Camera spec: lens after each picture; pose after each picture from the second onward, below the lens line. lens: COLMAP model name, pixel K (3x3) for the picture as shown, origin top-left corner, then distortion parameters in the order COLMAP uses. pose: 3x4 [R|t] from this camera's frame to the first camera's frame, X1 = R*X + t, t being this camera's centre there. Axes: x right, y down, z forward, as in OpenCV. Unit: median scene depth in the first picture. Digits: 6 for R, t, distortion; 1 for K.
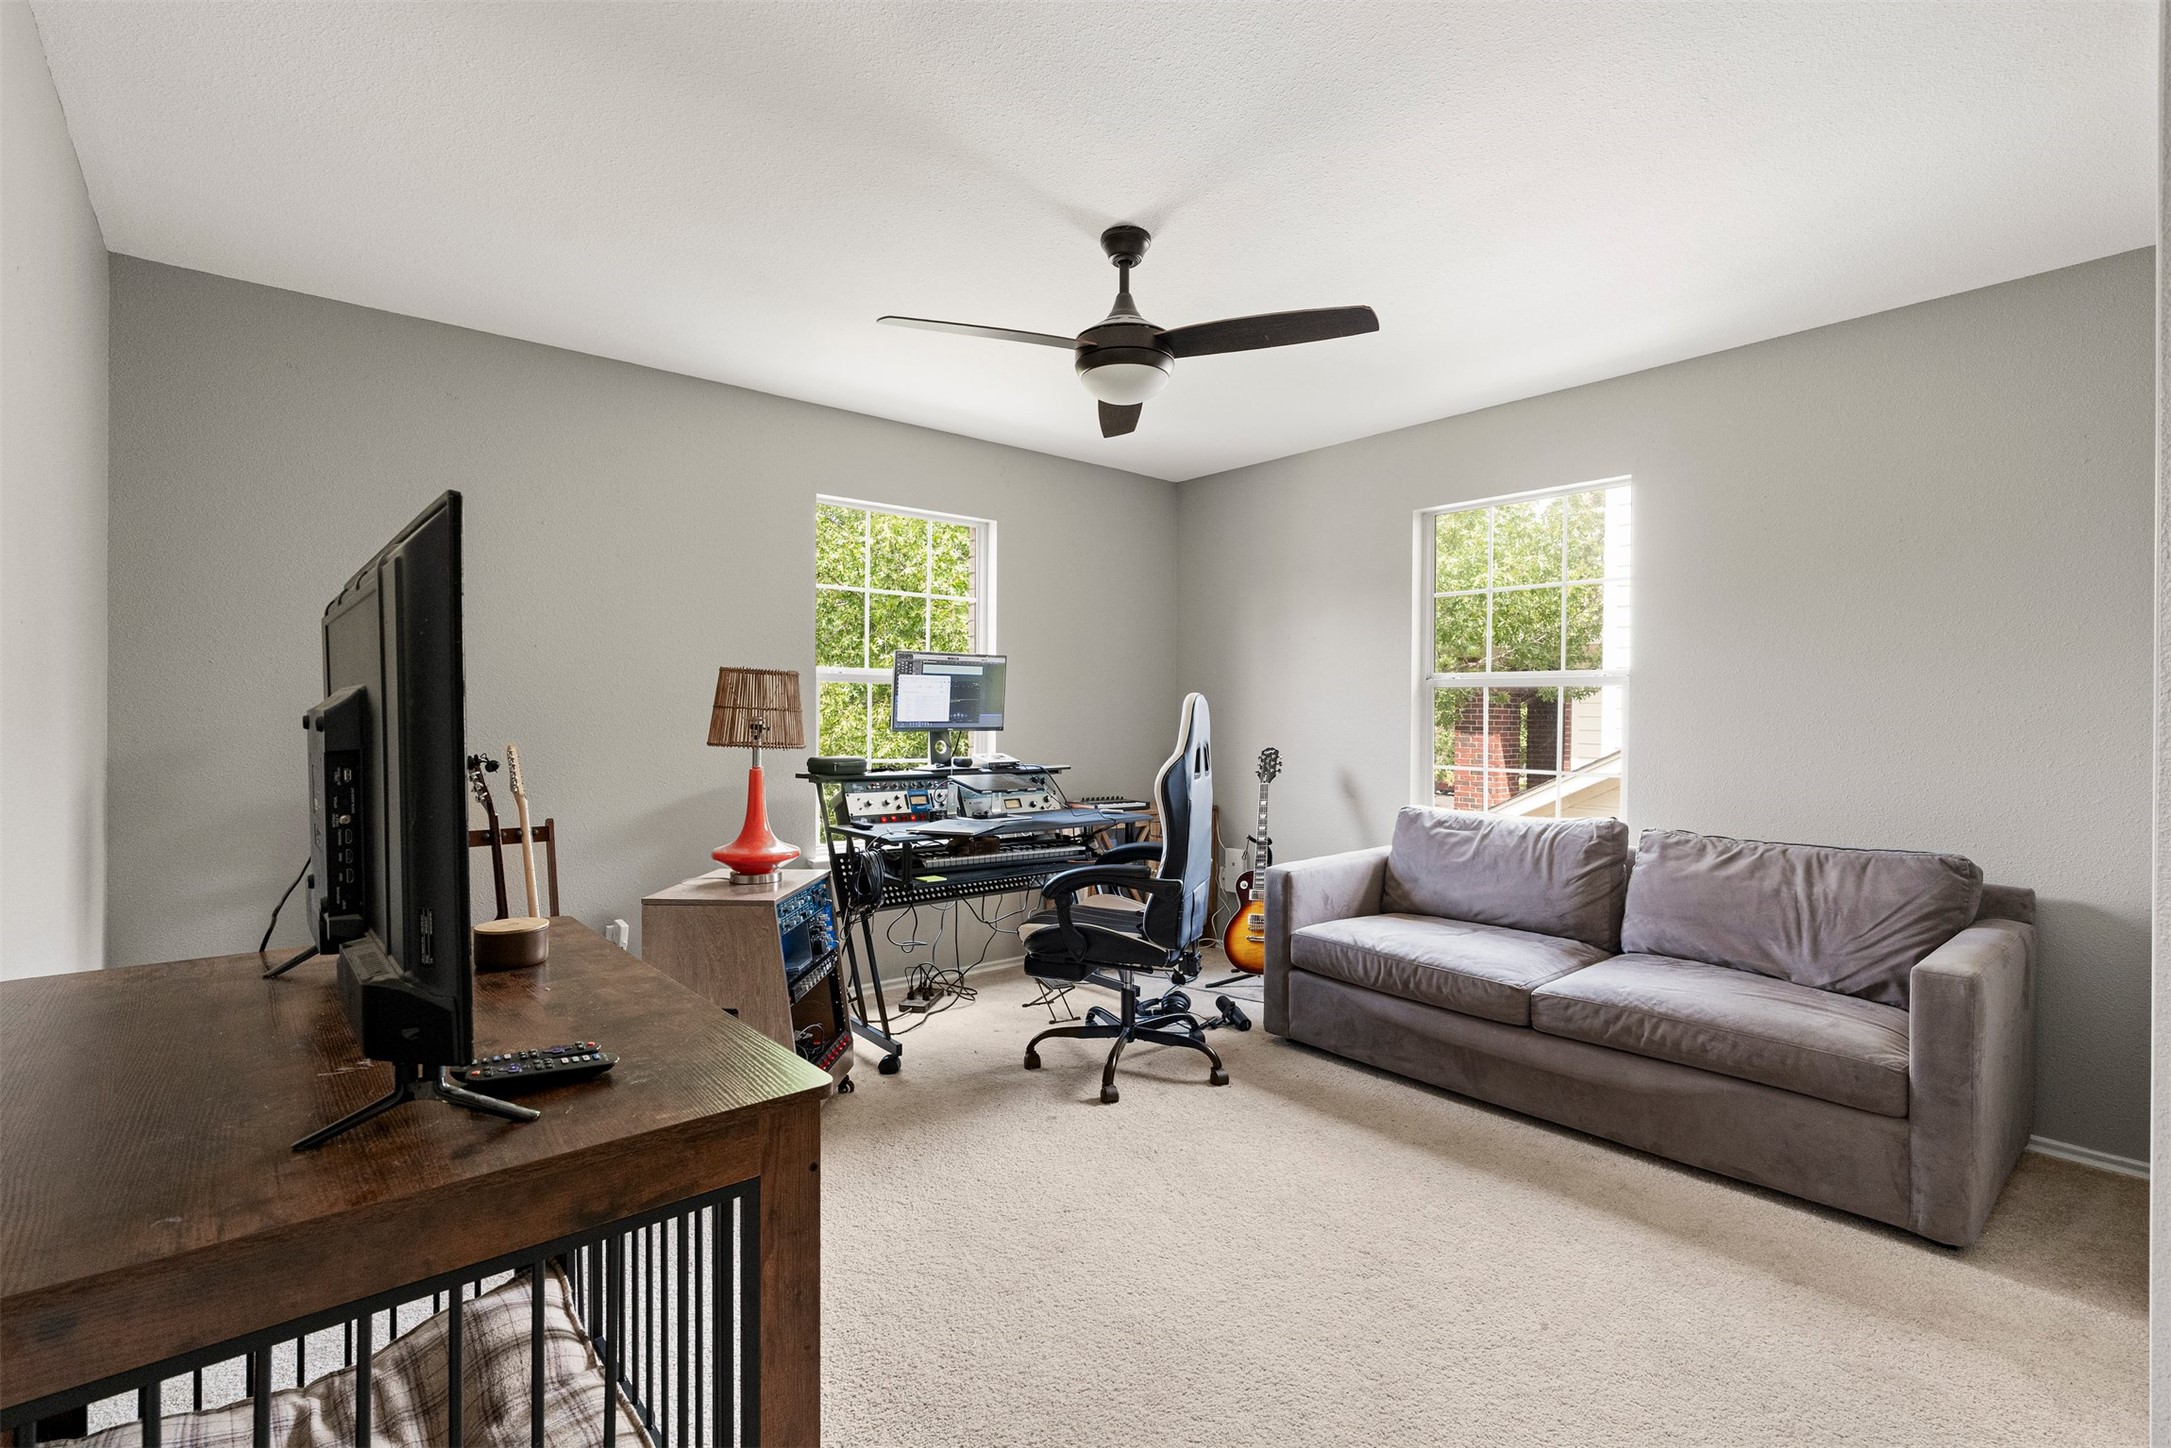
lens RADIAL K [[1012.4, 0, 1085.5], [0, 1012.4, 724.0], [0, 0, 1]] dist [0.001702, 0.001121]
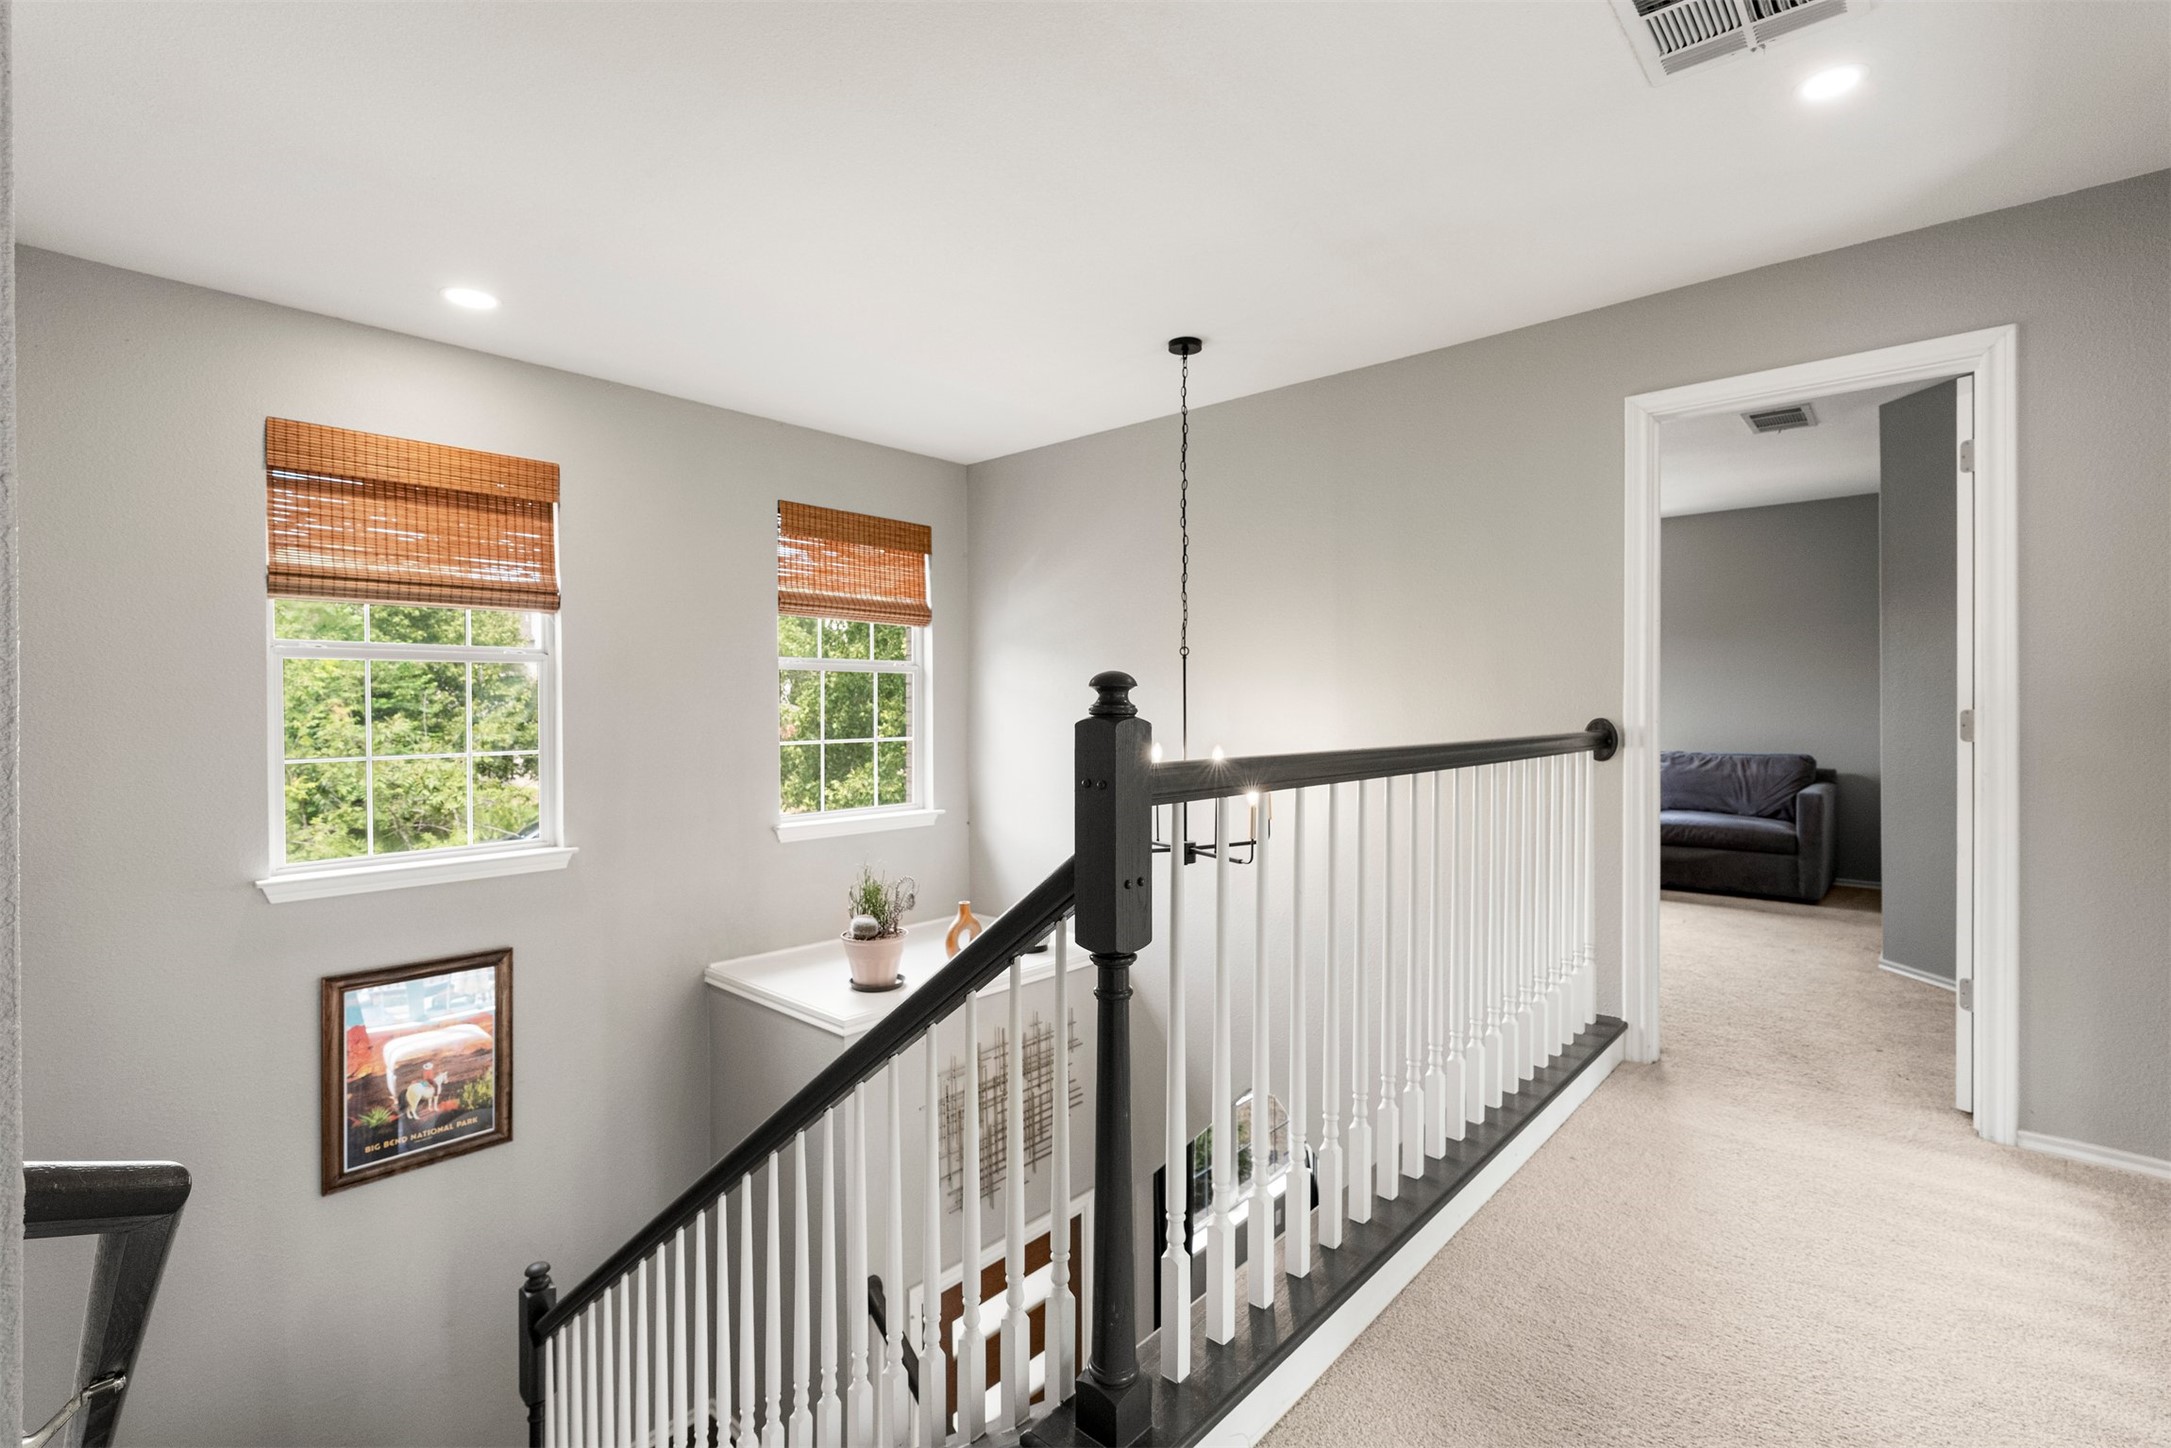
lens RADIAL K [[977.1, 0, 1085.5], [0, 977.1, 724.0], [0, 0, 1]] dist [0.000786, 0.000187]
pose [[0.991314, -0.008773, 0.131226, -1.051599], [0.008271, 0.999956, 0.004377, 0.037689], [-0.131258, -0.003253, 0.991343, -0.980828]]
